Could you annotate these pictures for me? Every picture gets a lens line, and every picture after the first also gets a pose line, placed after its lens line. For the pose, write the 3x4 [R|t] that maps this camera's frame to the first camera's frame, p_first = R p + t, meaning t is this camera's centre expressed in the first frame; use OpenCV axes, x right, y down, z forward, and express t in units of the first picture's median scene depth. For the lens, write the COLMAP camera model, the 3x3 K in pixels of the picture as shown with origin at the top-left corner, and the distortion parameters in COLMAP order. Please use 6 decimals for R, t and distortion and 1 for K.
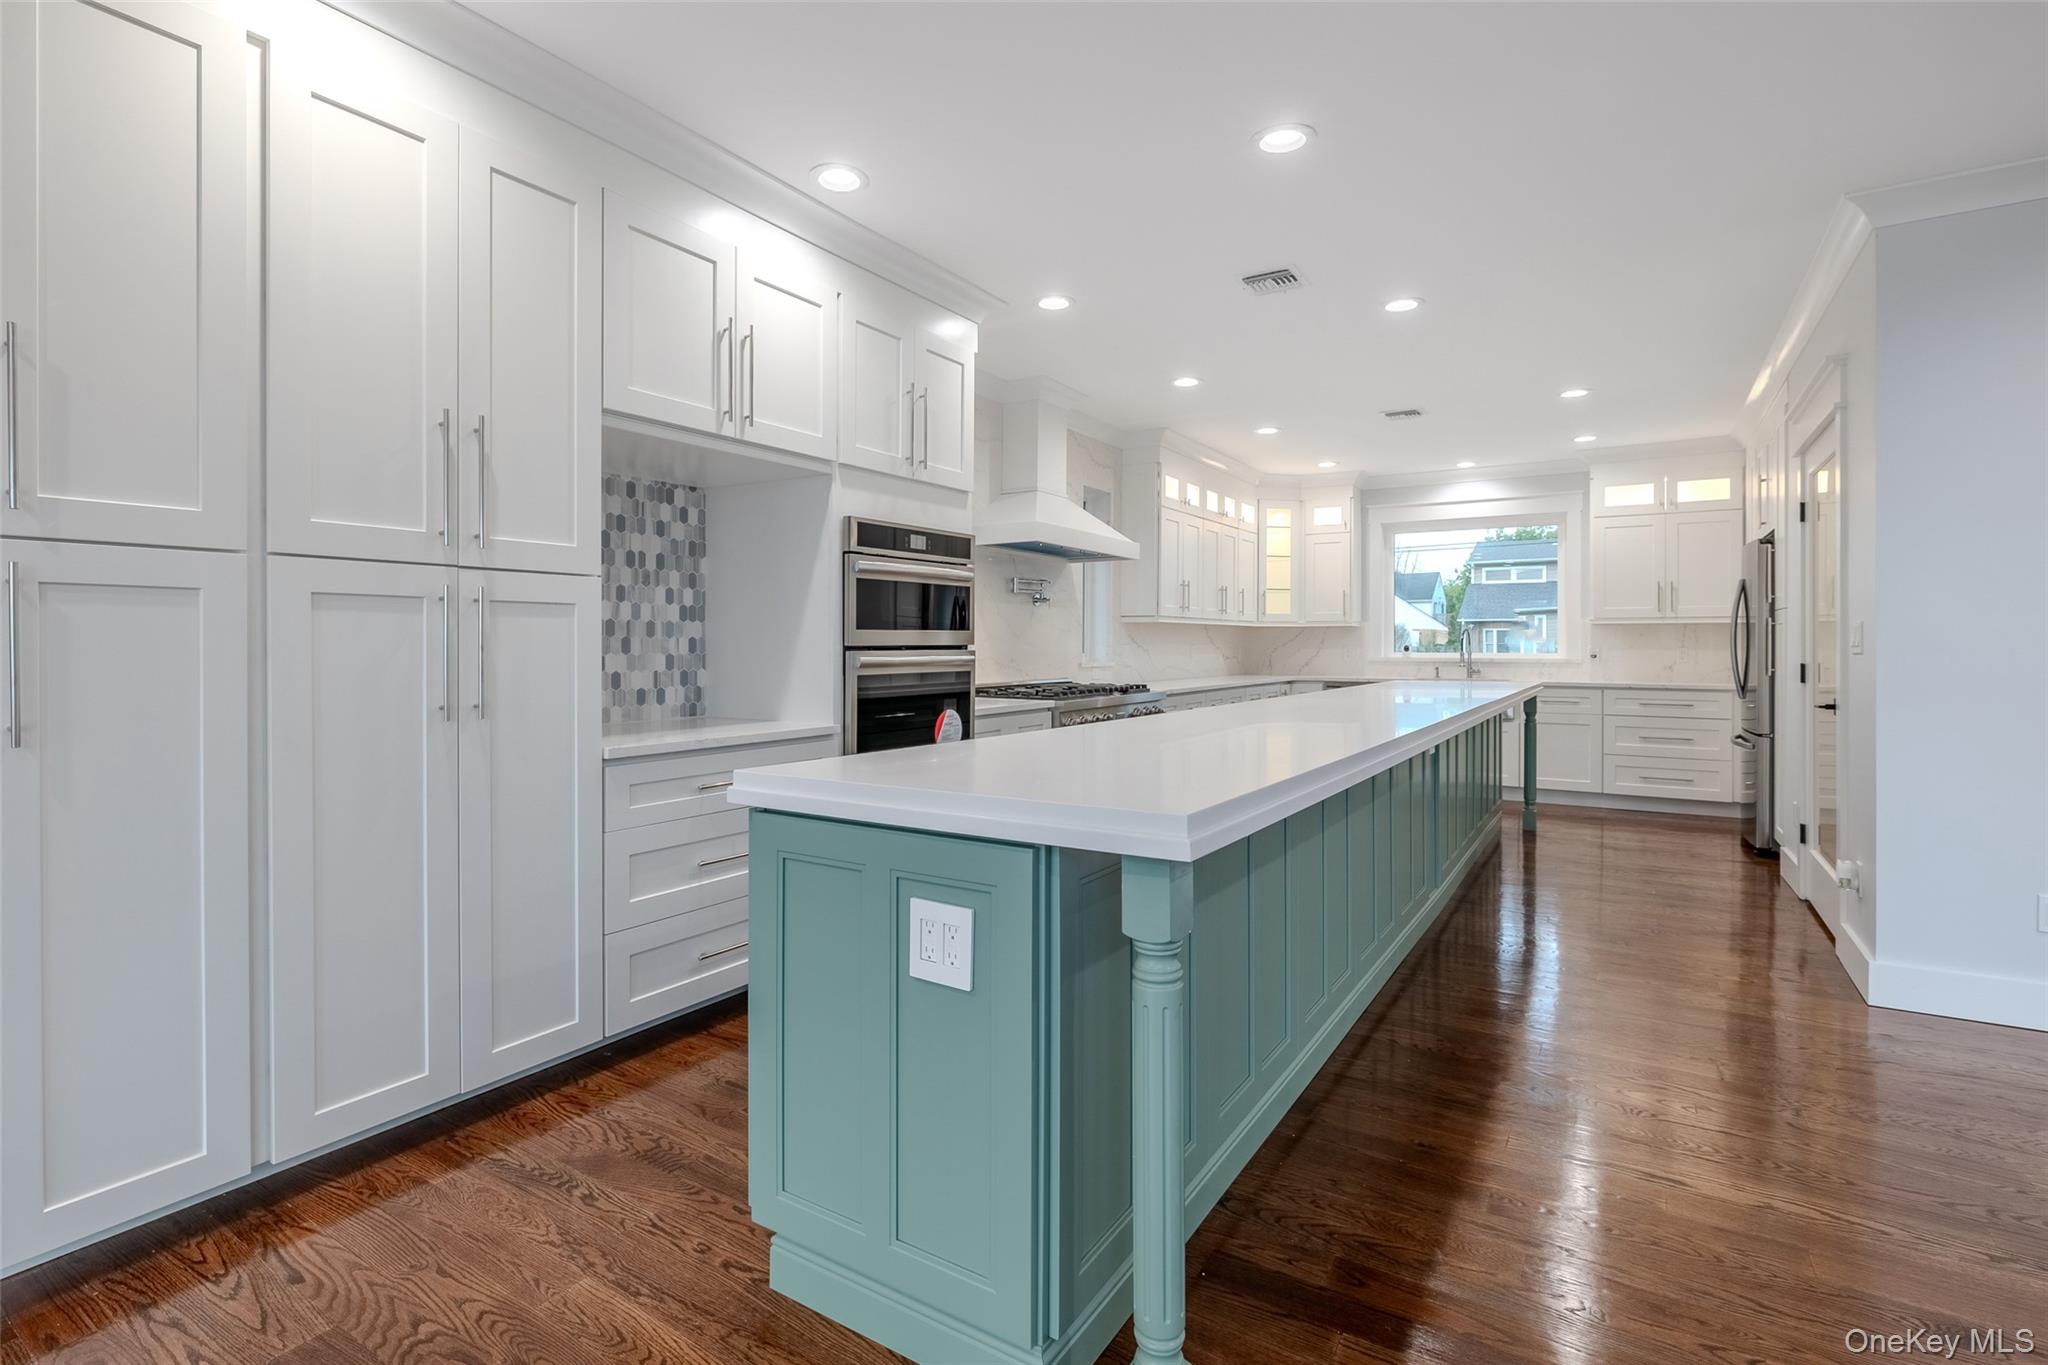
lens RADIAL K [[968.6, 0, 1021.6], [0, 968.6, 643.3], [0, 0, 1]] dist [-0.006537, -0.001727]
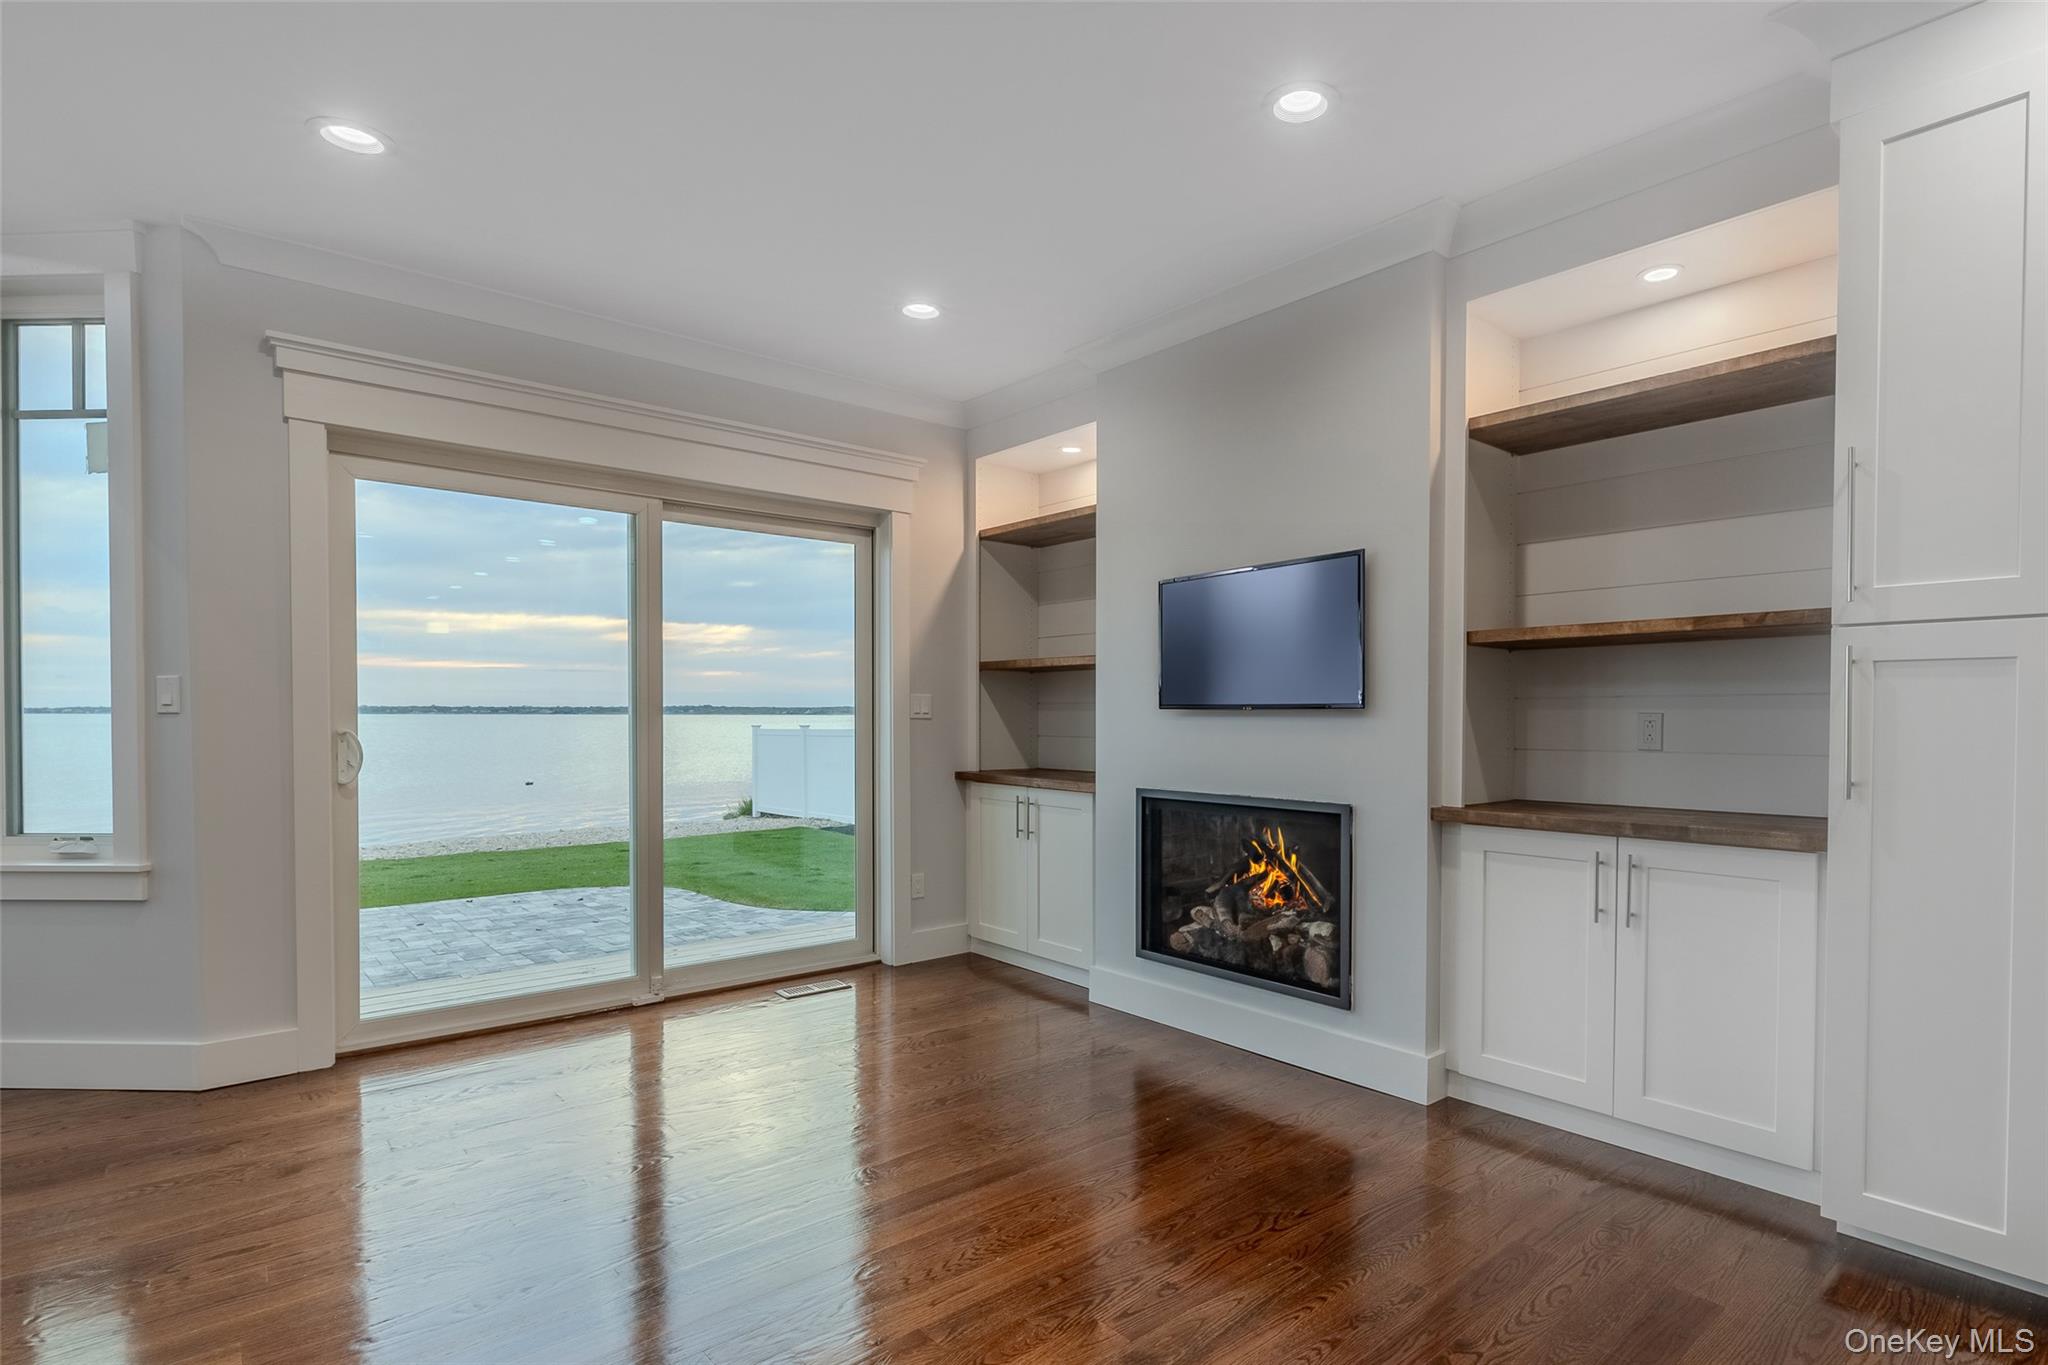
lens RADIAL K [[1033.8, 0, 1140.6], [0, 1033.8, 728.1], [0, 0, 1]] dist [0.004252, -0.003008]
pose [[-0.256456, 0.012425, -0.966476, 0.209768], [-0.001179, 0.999913, 0.013168, 0.001653], [0.966555, 0.004516, -0.256419, 0.220706]]
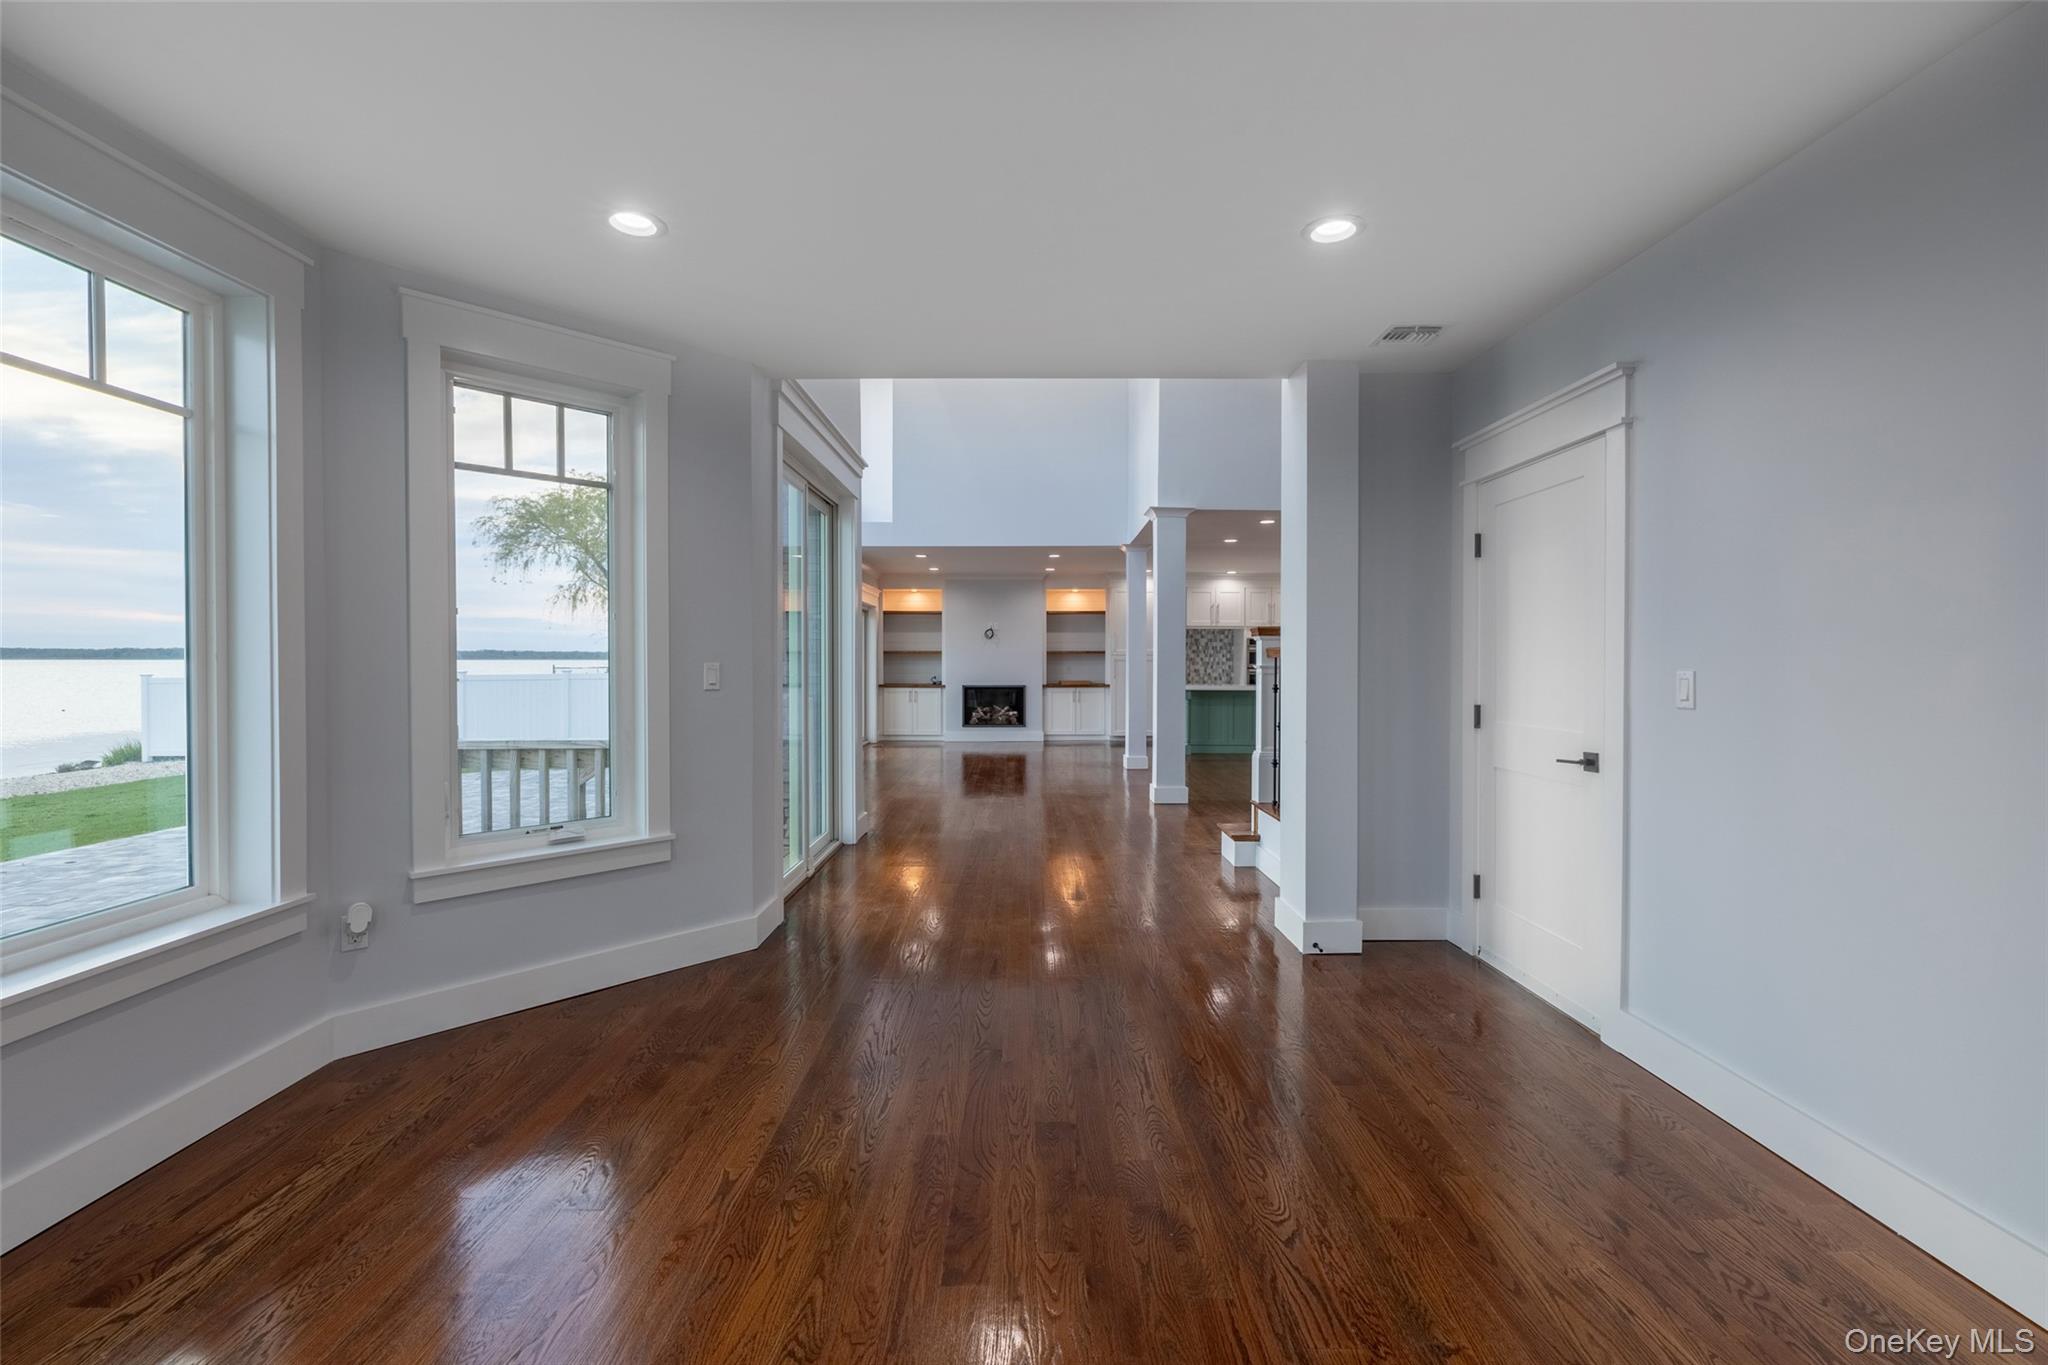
lens RADIAL K [[869.9, 0, 1033.0], [0, 869.9, 664.6], [0, 0, 1]] dist [-0.004150, 0.002667]
pose [[0.545937, 0.005820, -0.837806, 2.548518], [-0.000919, 0.999979, 0.006348, -0.034216], [0.837826, -0.002696, 0.545931, -1.937680]]
